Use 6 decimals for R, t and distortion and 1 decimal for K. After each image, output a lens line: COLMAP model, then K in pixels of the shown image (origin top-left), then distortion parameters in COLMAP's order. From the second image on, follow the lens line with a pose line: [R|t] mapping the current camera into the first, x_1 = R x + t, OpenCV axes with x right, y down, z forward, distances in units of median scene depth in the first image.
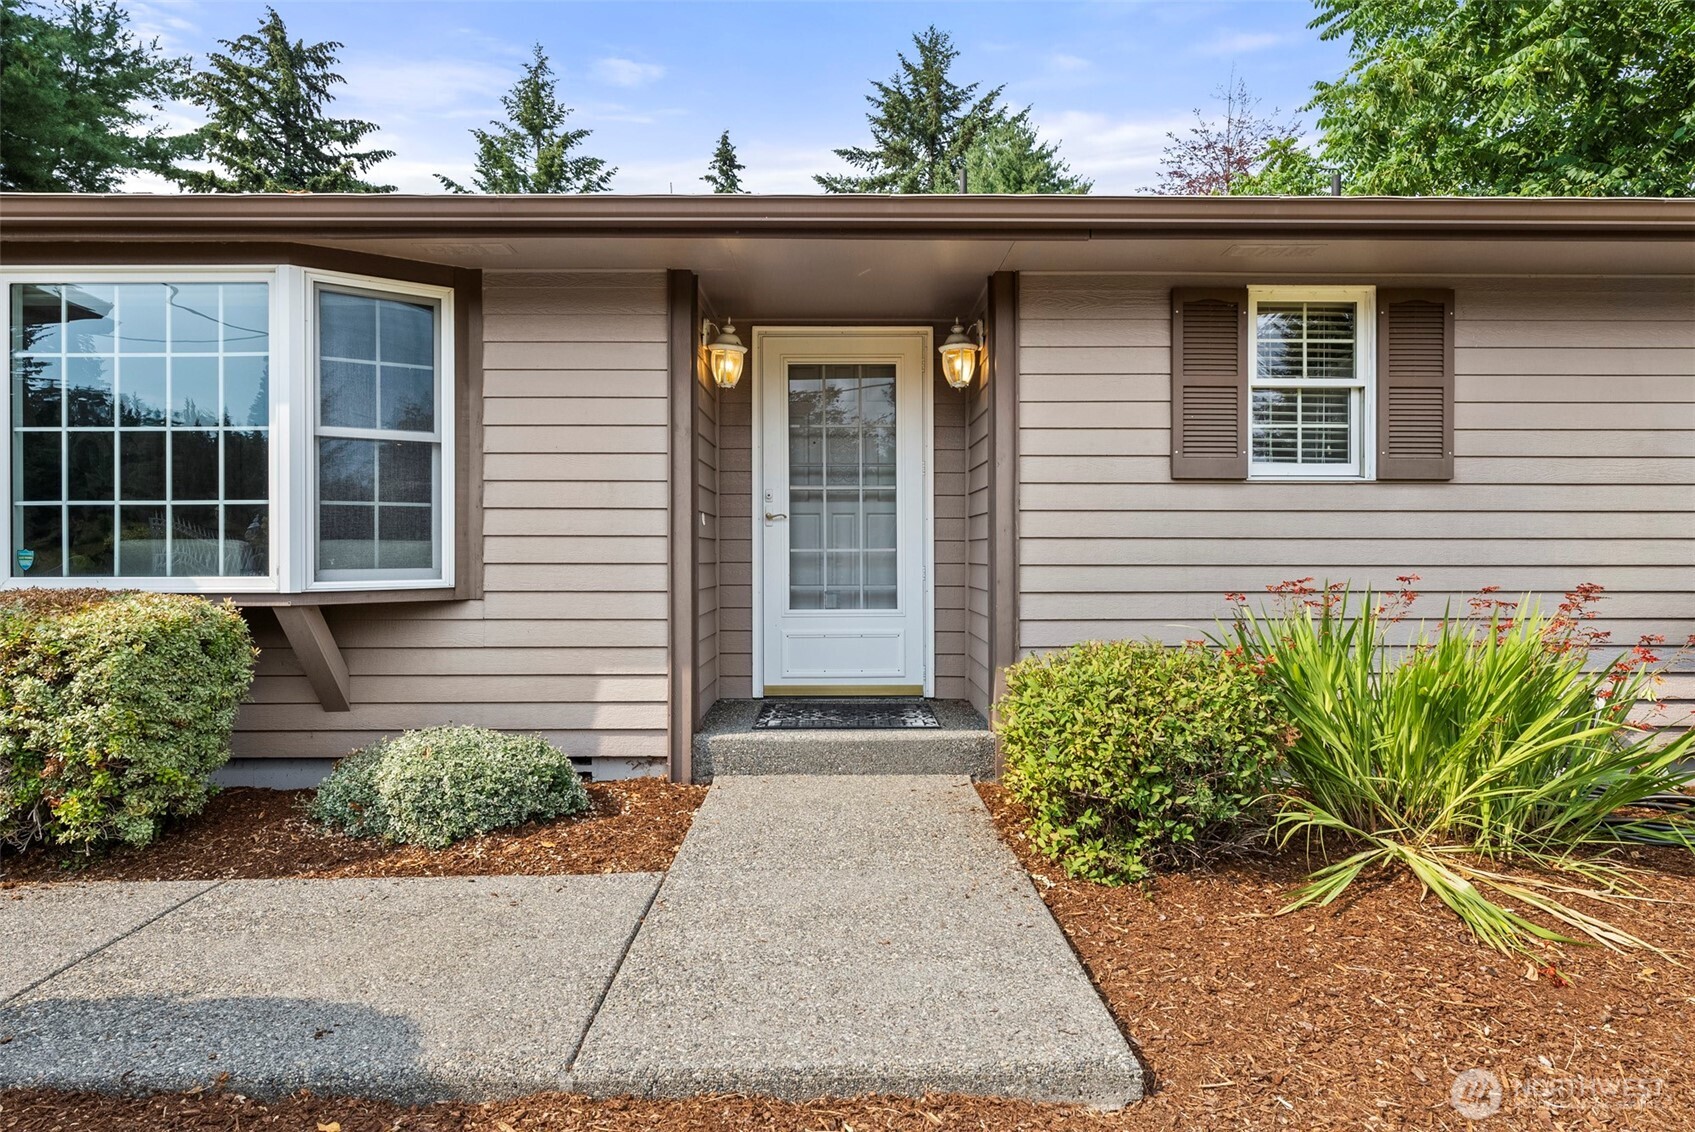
lens RADIAL K [[941.0, 0, 848.4], [0, 941.0, 558.5], [0, 0, 1]] dist [-0.001402, -0.001019]
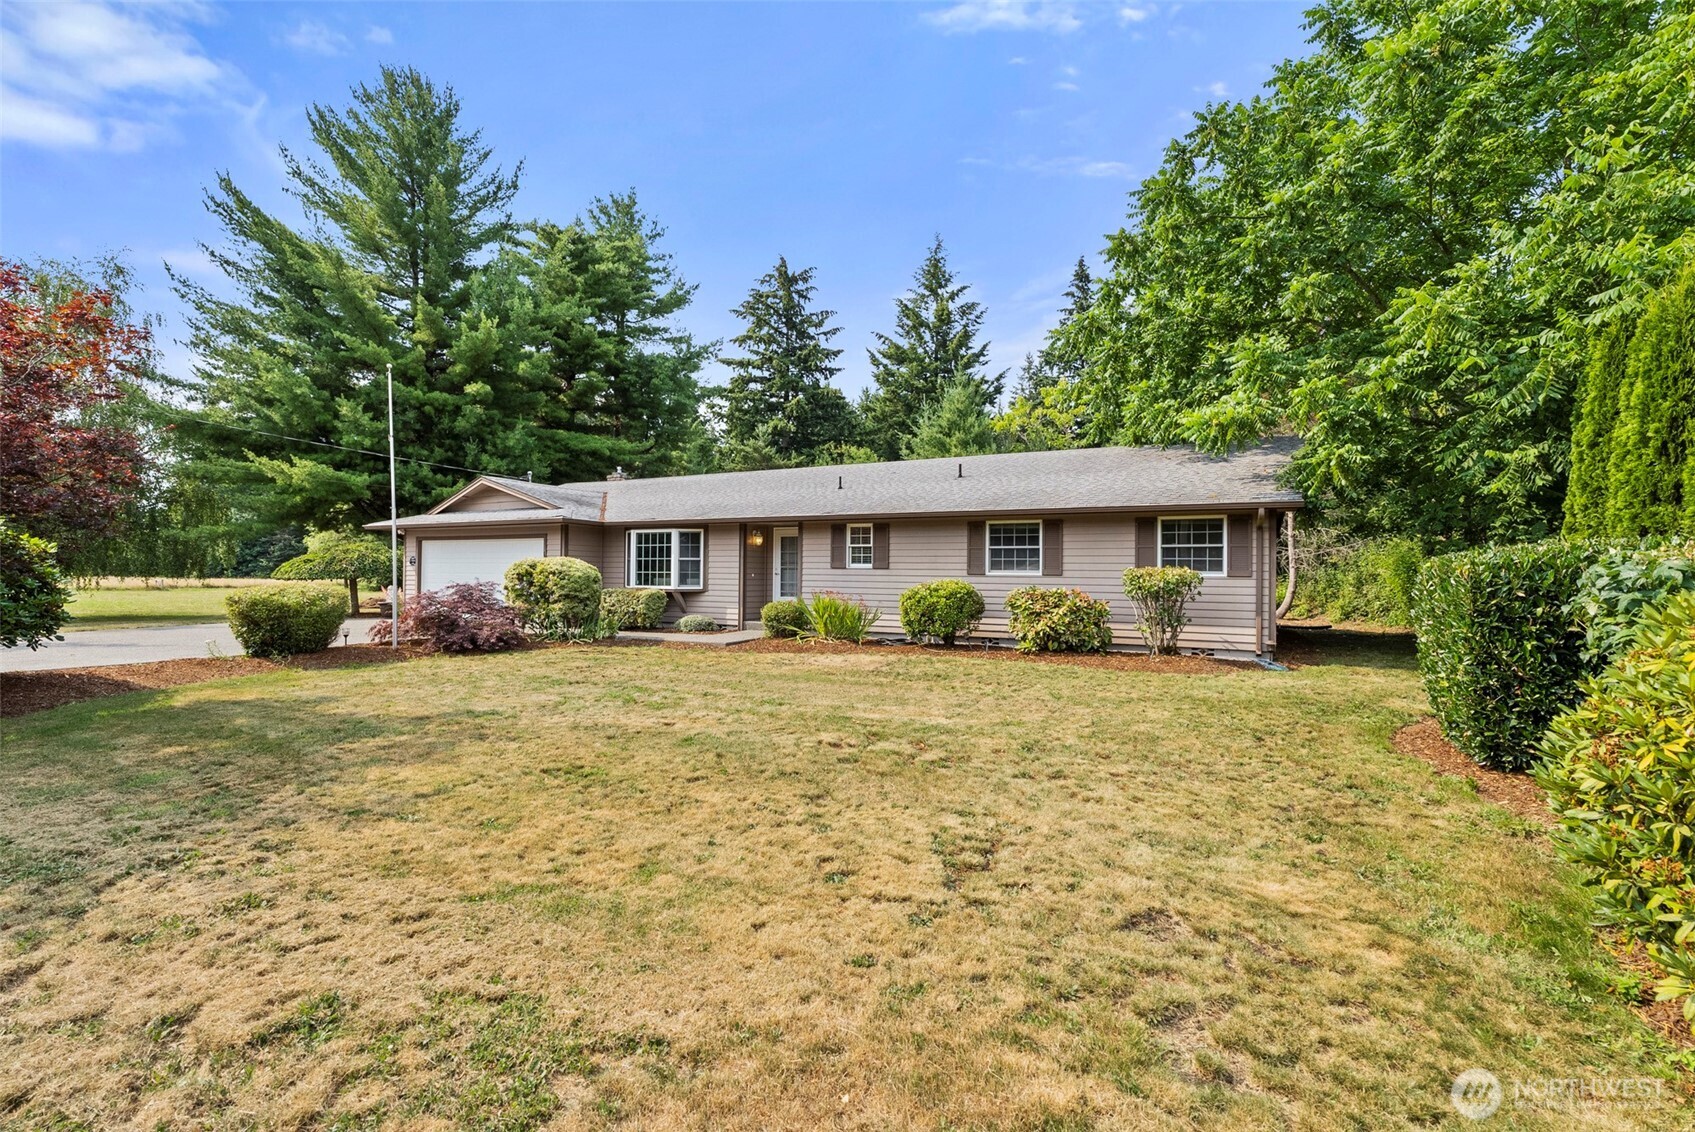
lens RADIAL K [[775.5, 0, 847.7], [0, 775.5, 566.6], [0, 0, 1]] dist [0.001184, 0.001703]
pose [[0.879399, 0.003846, -0.476069, 0.162248], [-0.011748, 0.999838, -0.013623, -0.003018], [0.475940, 0.017572, 0.879302, -0.165030]]
